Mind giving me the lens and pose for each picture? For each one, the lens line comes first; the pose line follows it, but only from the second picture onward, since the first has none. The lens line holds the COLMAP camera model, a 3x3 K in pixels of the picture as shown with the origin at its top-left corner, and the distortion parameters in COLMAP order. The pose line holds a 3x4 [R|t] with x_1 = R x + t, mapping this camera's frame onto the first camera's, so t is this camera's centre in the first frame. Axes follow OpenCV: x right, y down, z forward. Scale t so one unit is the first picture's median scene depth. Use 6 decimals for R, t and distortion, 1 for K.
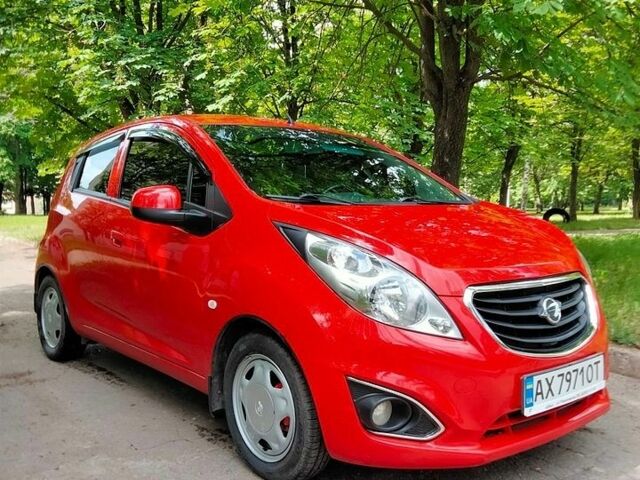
lens RADIAL K [[678.8, 0, 317.7], [0, 678.8, 235.0], [0, 0, 1]] dist [0.044783, 0.000000]
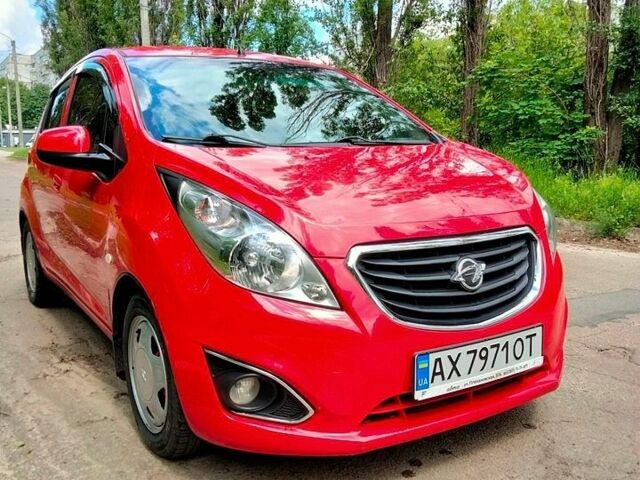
lens RADIAL K [[678.8, 0, 318.6], [0, 678.8, 244.1], [0, 0, 1]] dist [0.044783, 0.000000]
pose [[0.991523, 0.012669, -0.129311, 0.277330], [0.000743, 0.994666, 0.103146, -0.011673], [0.129928, -0.102368, 0.986225, 0.170300]]
